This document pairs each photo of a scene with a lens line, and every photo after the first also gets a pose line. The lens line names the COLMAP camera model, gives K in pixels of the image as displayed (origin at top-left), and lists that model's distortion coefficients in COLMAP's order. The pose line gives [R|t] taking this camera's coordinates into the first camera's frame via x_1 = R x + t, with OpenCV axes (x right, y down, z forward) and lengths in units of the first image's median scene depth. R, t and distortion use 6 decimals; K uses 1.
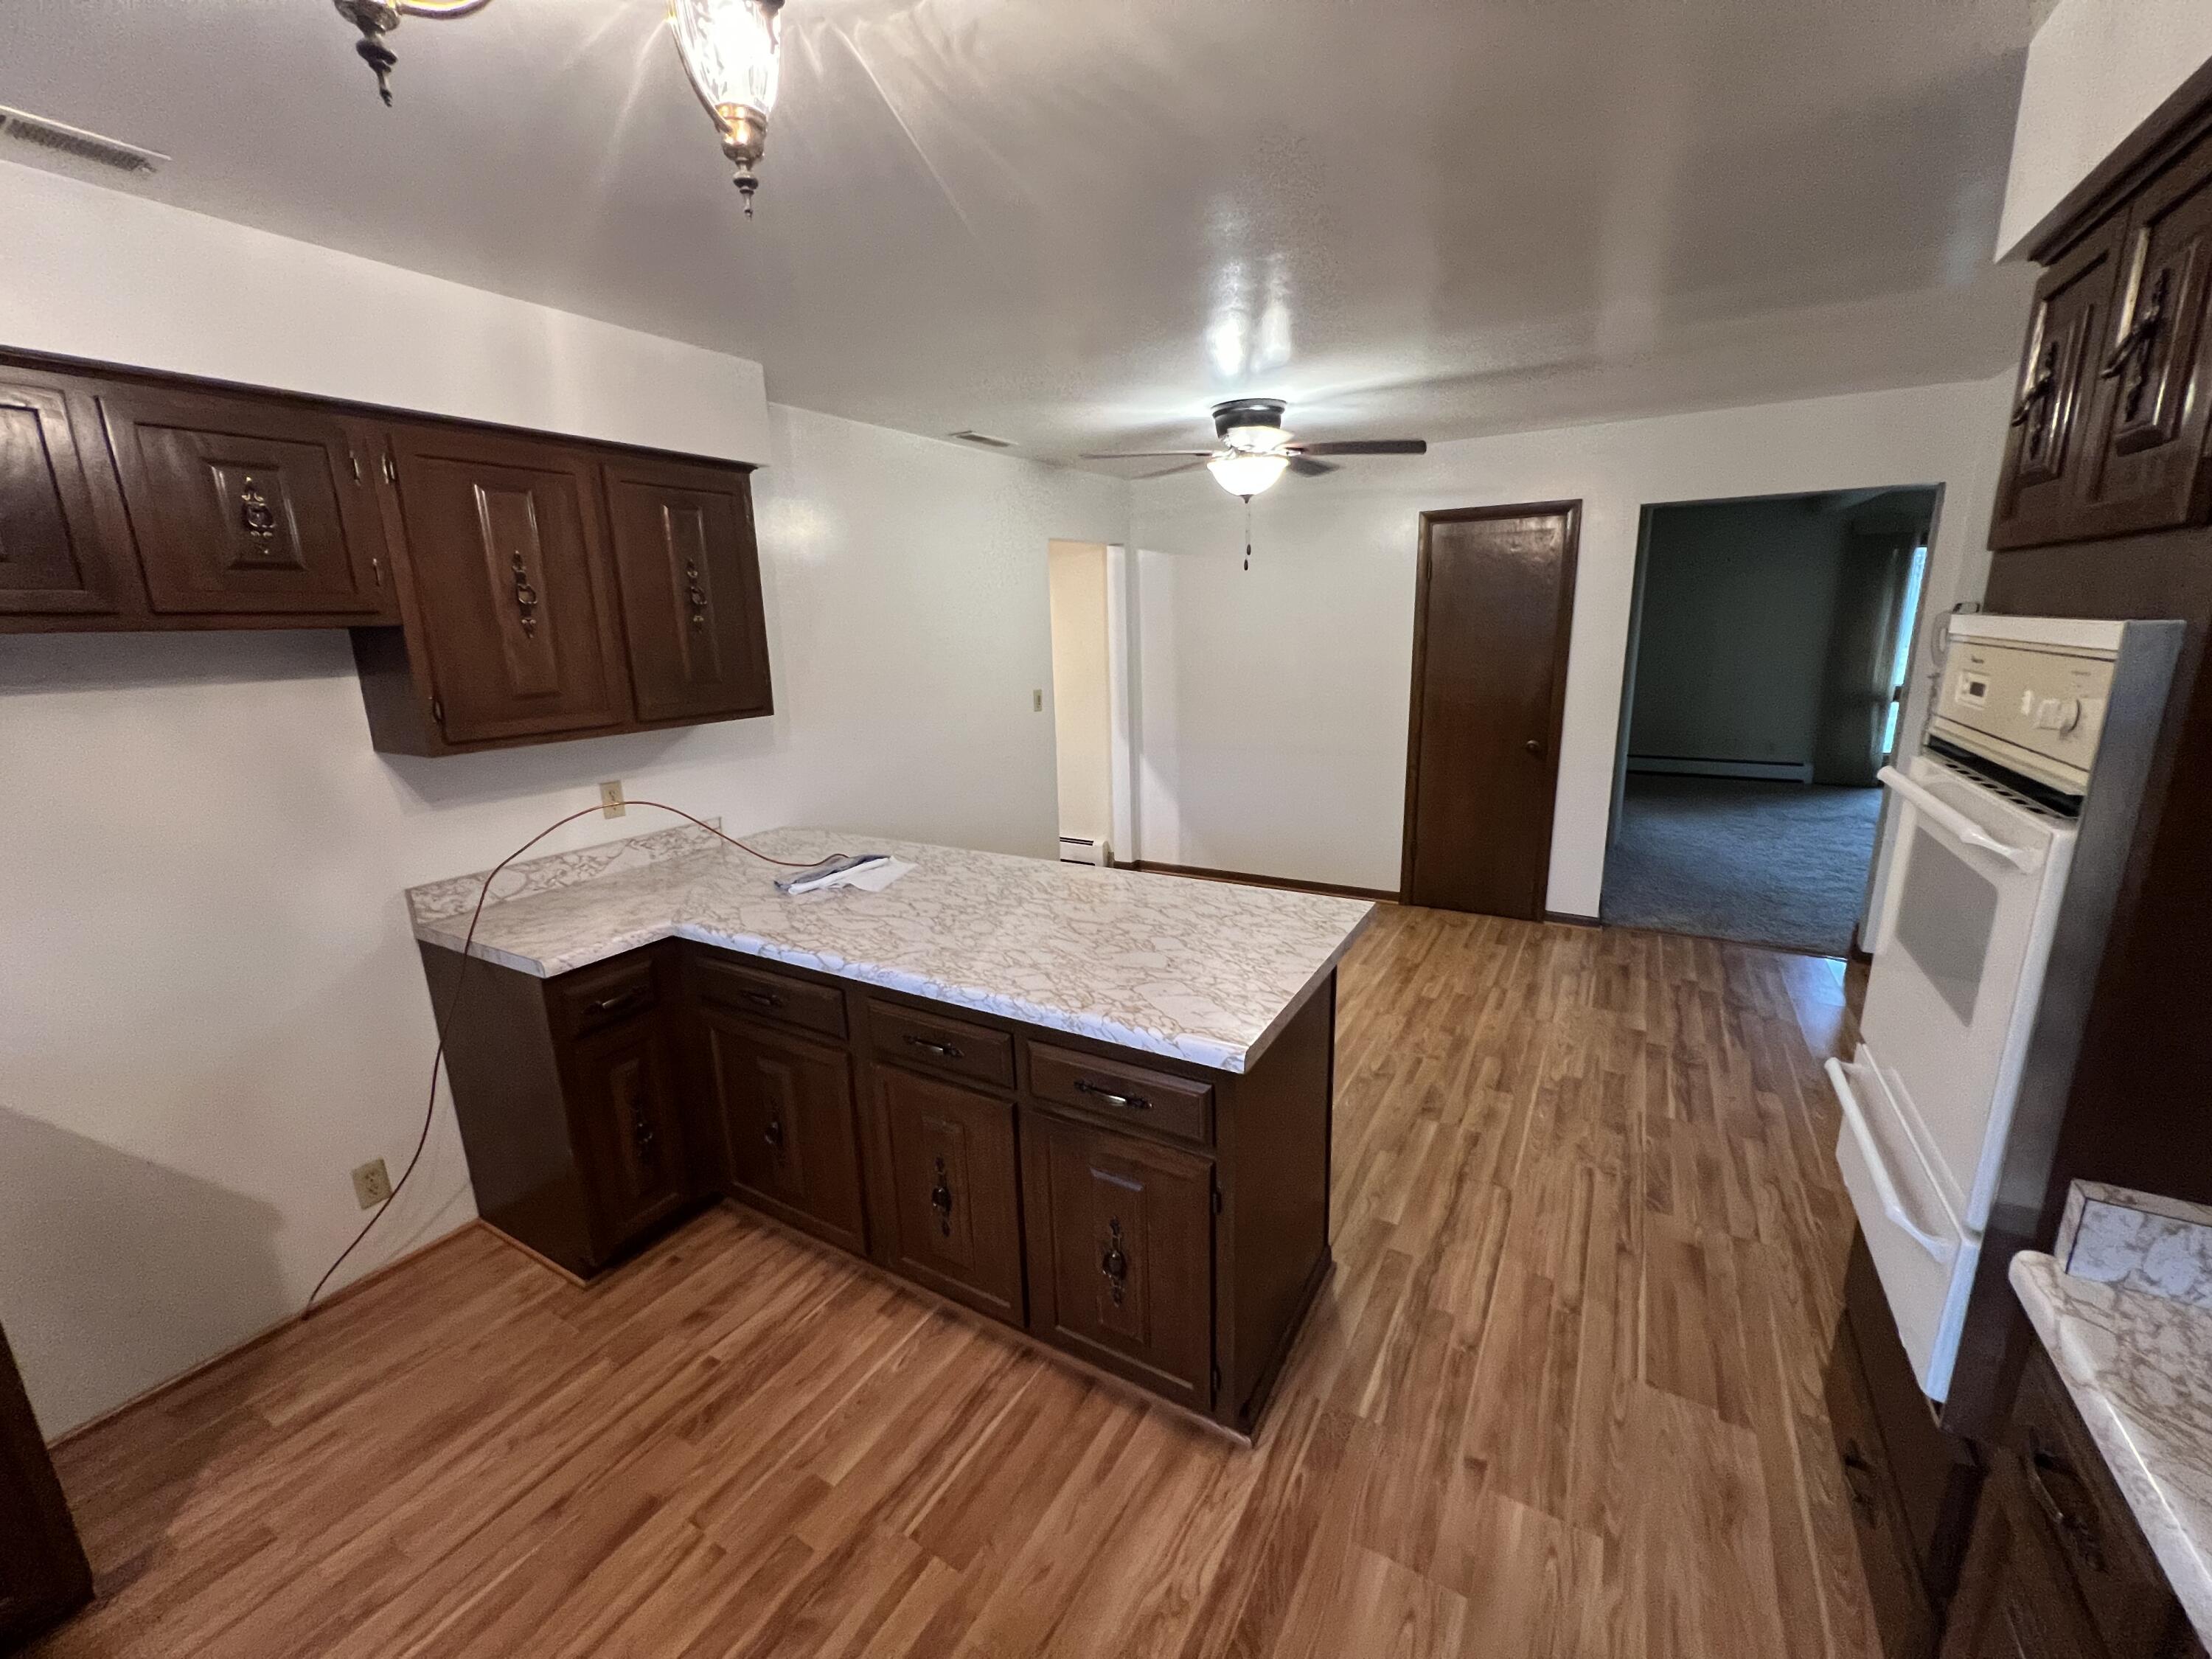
lens RADIAL K [[890.5, 0, 1098.7], [0, 890.5, 825.7], [0, 0, 1]] dist [-0.002368, 0.000188]
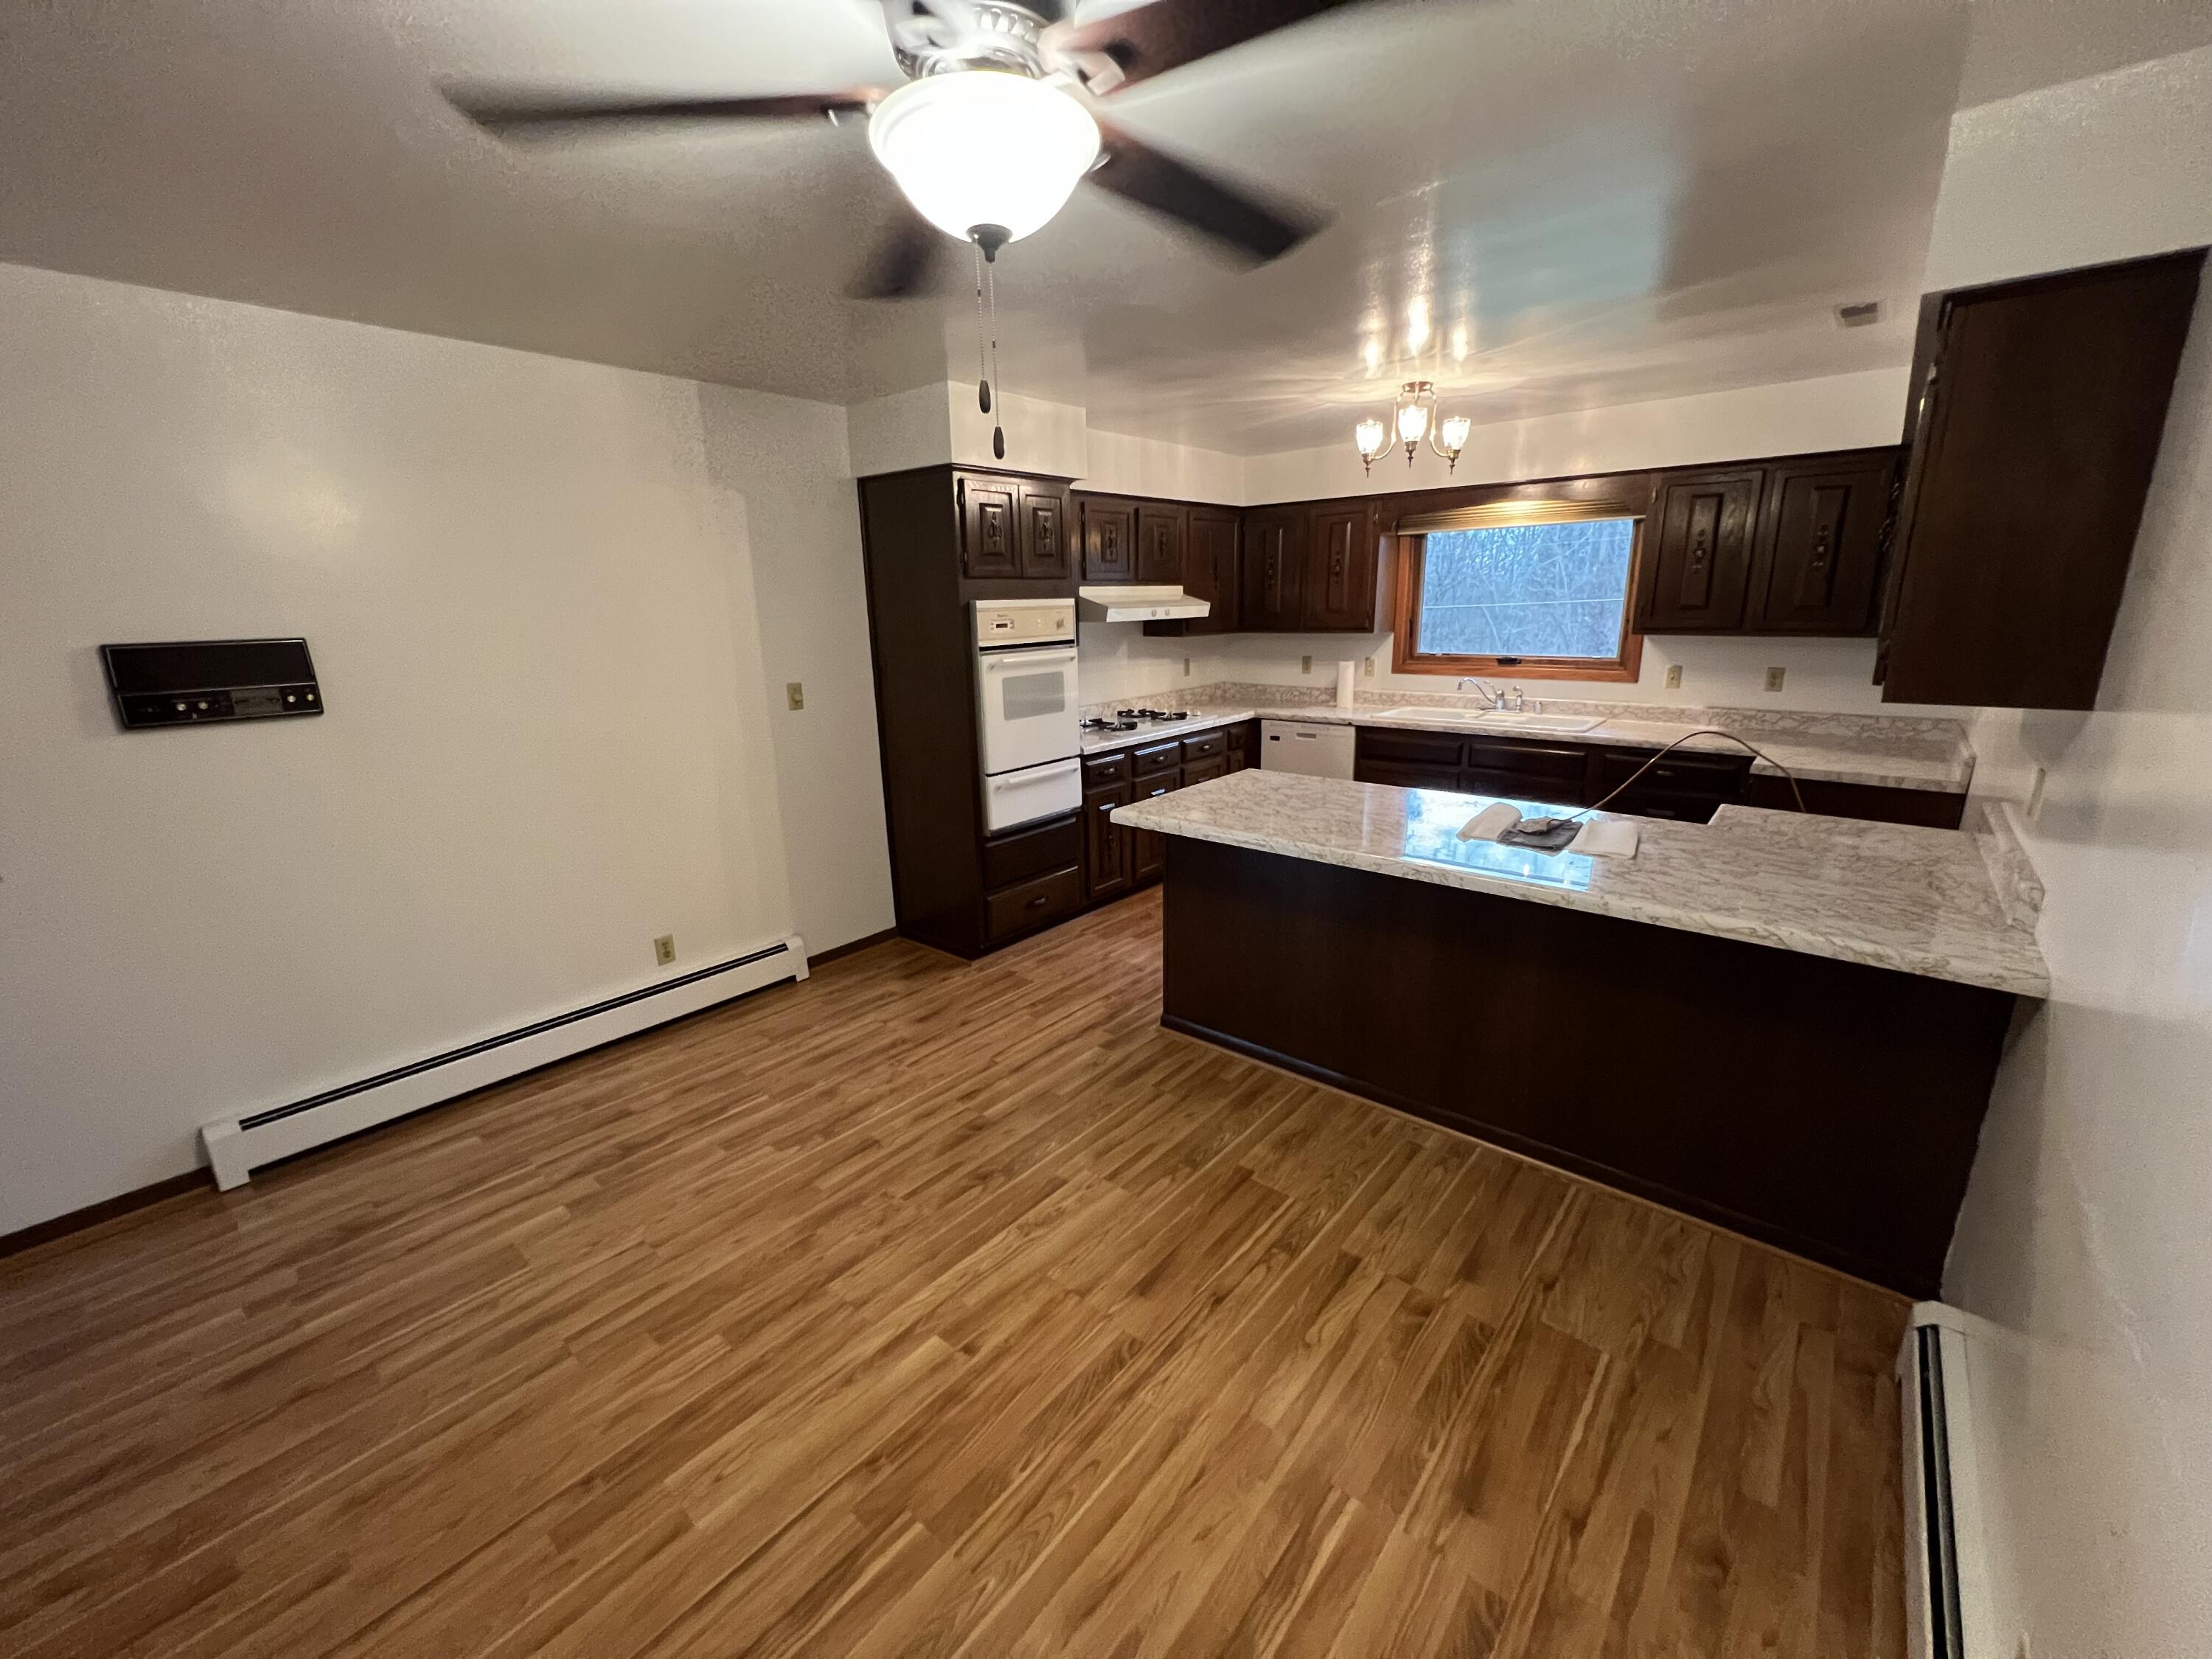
lens RADIAL K [[890.5, 0, 1101.7], [0, 890.5, 827.6], [0, 0, 1]] dist [-0.002368, 0.000188]
pose [[-0.985411, 0.008304, 0.169990, 0.100678], [0.086330, 0.885163, 0.457202, -0.488944], [-0.146673, 0.465207, -0.872966, 2.133630]]
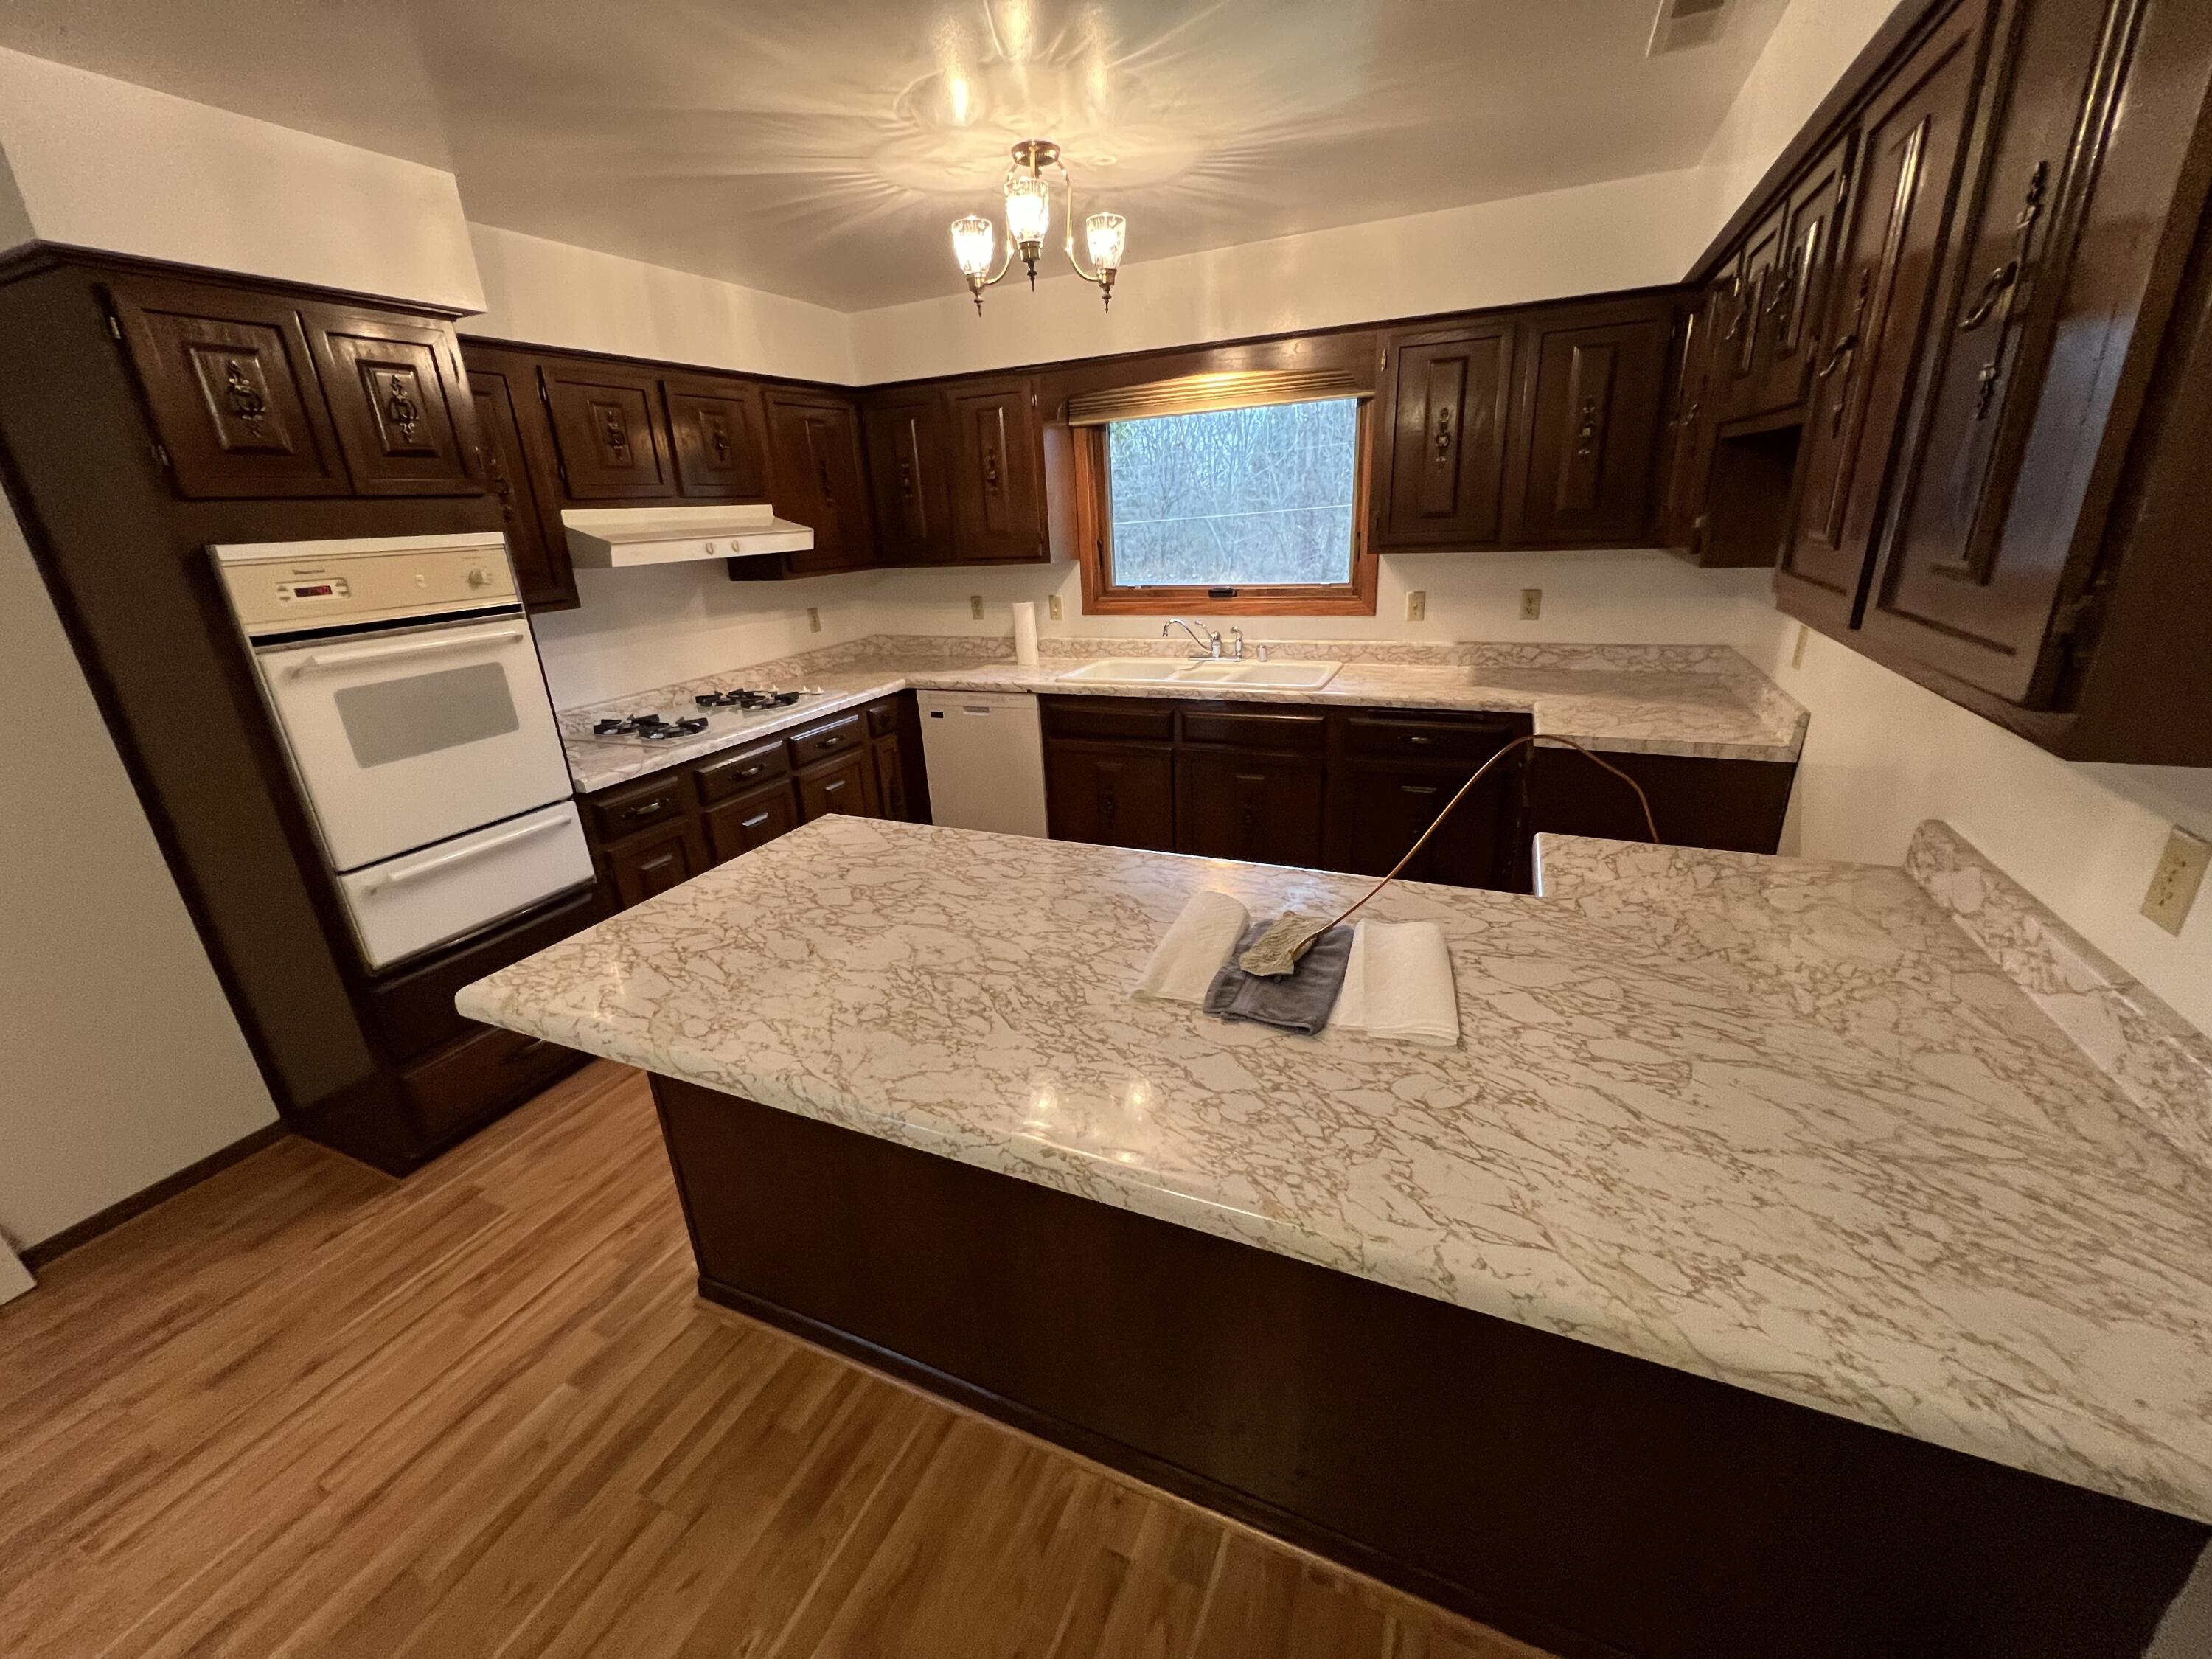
lens RADIAL K [[890.5, 0, 1102.5], [0, 890.5, 827.1], [0, 0, 1]] dist [-0.002368, 0.000188]
pose [[-0.989754, 0.114088, -0.085855, -0.096430], [0.048920, 0.835856, 0.546764, -0.326992], [0.134141, 0.536962, -0.832873, 1.498513]]
